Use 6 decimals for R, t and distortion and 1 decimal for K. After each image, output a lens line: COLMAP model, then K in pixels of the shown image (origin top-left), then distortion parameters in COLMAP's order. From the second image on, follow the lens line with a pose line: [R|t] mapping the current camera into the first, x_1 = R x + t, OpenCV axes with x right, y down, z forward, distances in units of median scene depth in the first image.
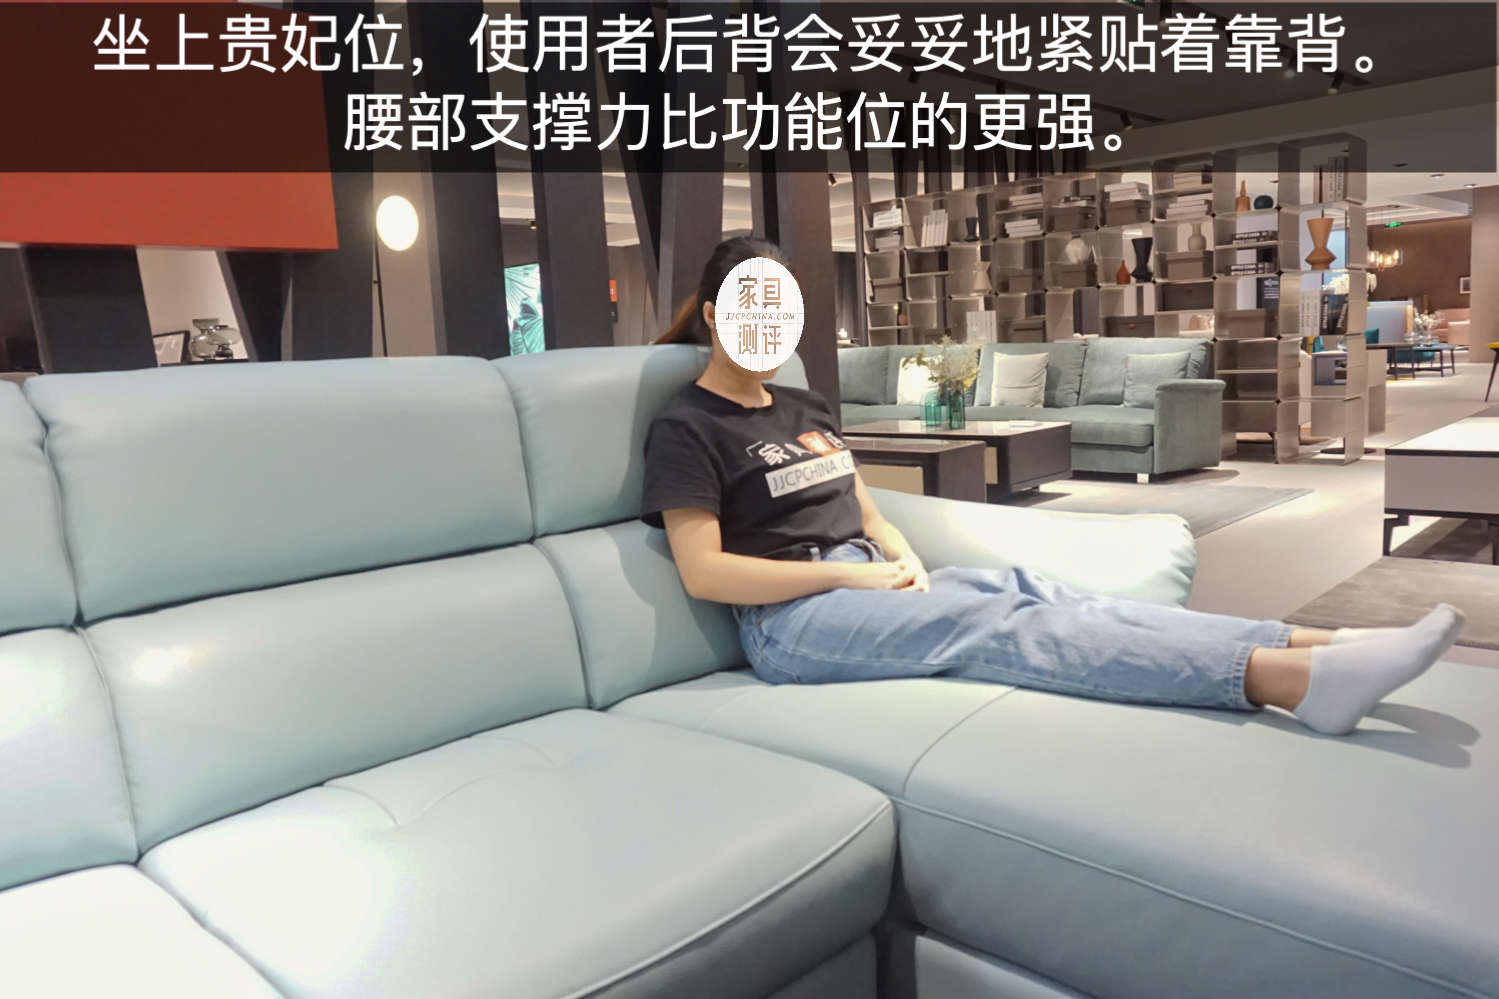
lens RADIAL K [[1154.0, 0, 748.1], [0, 1154.0, 493.2], [0, 0, 1]] dist [-0.029979, 0.024769]
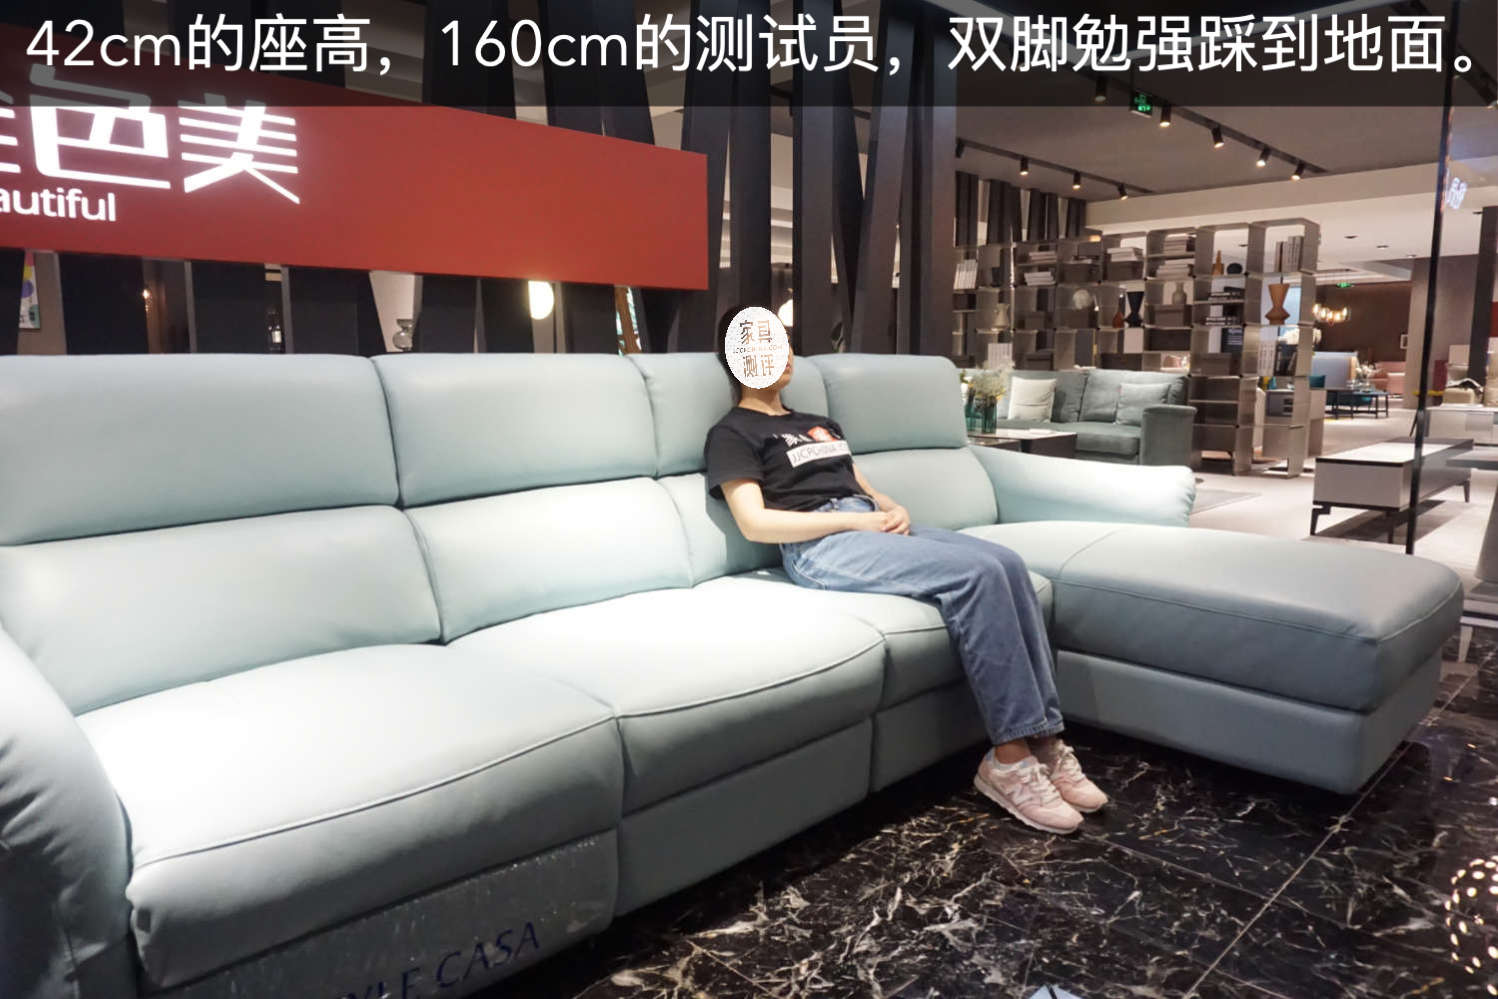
lens RADIAL K [[1011.2, 0, 747.9], [0, 1011.2, 500.3], [0, 0, 1]] dist [-0.023321, 0.016800]
pose [[0.998524, 0.052750, -0.012921, -0.053653], [-0.052637, 0.998573, 0.008967, 0.018000], [0.013375, -0.008273, 0.999876, -0.108114]]
